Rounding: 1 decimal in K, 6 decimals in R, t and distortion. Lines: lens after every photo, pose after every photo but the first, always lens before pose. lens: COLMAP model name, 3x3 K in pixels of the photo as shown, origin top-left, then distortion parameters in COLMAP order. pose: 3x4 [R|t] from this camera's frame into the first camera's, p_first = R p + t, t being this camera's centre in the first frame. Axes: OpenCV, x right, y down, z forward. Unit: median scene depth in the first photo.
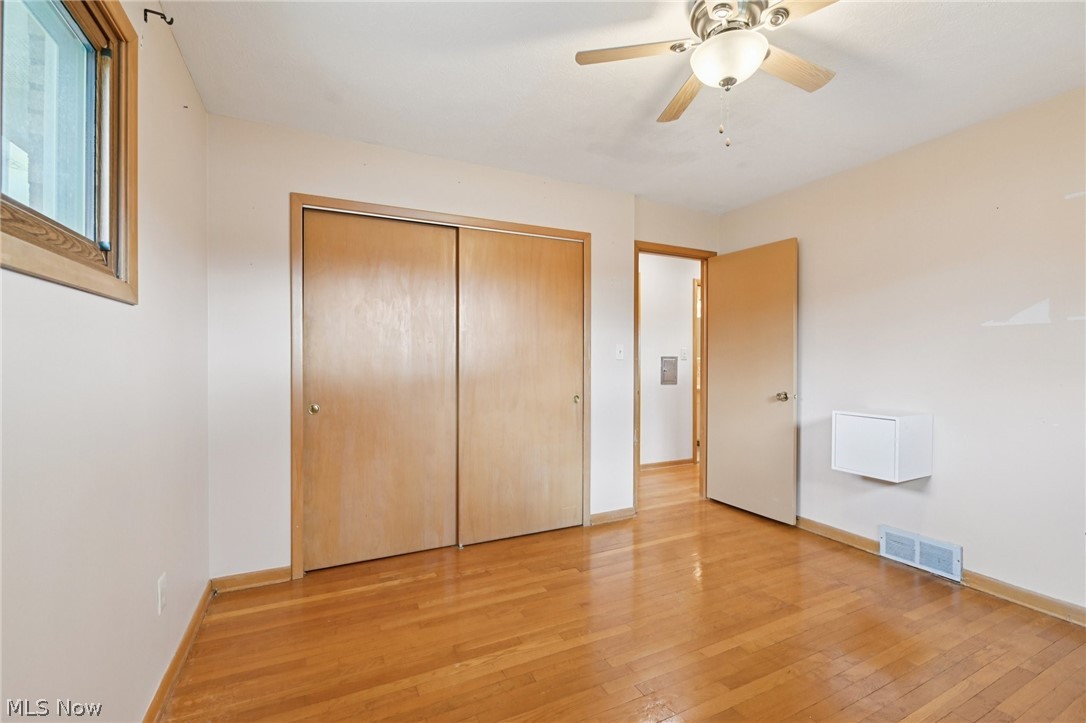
lens RADIAL K [[462.7, 0, 545.2], [0, 462.7, 361.1], [0, 0, 1]] dist [-0.003574, -0.002482]
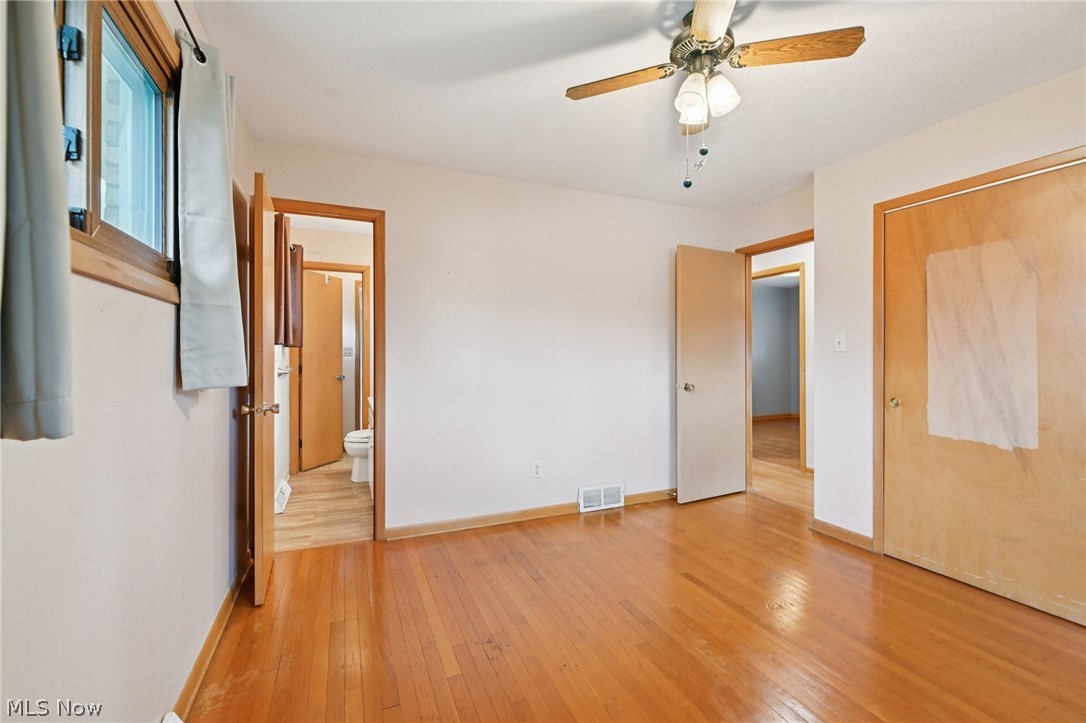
lens RADIAL K [[462.7, 0, 528.9], [0, 462.7, 352.1], [0, 0, 1]] dist [-0.003574, -0.002482]
pose [[0.063491, 0.004377, 0.997973, -0.537258], [-0.001192, 0.999990, -0.004310, 0.001914], [-0.997982, -0.000916, 0.063495, 1.122843]]
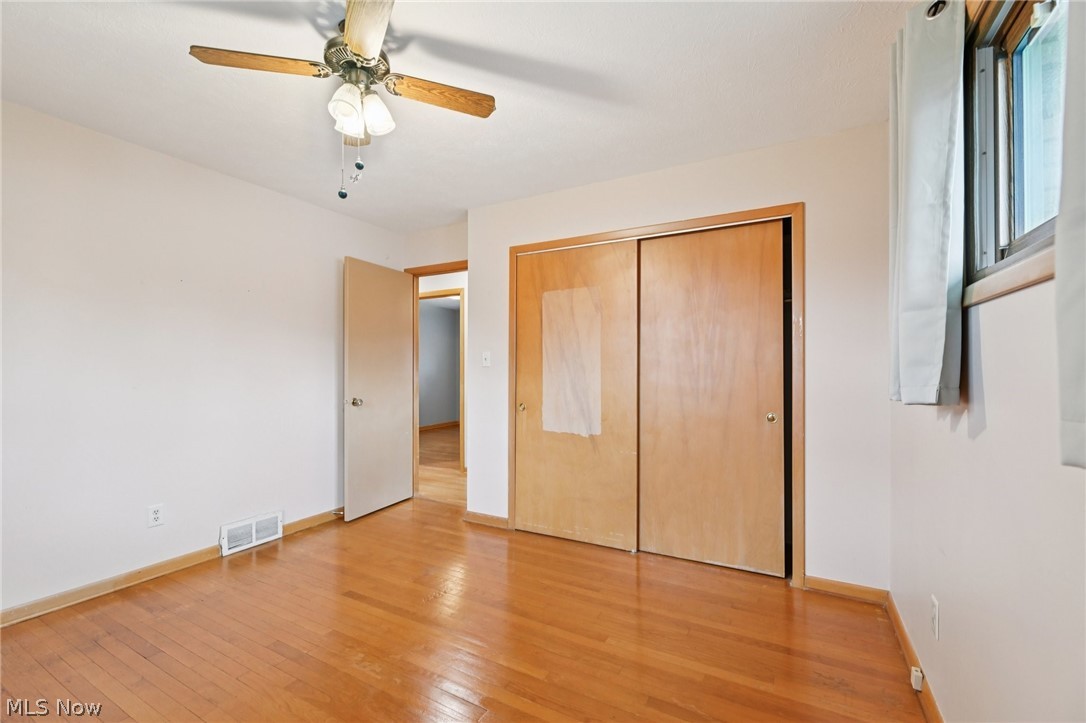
lens RADIAL K [[462.7, 0, 535.1], [0, 462.7, 368.0], [0, 0, 1]] dist [-0.003574, -0.002482]
pose [[-0.566999, 0.000628, 0.823718, -0.550955], [-0.001346, 0.999998, -0.001689, 0.001163], [-0.823717, -0.002067, -0.566997, 1.072700]]
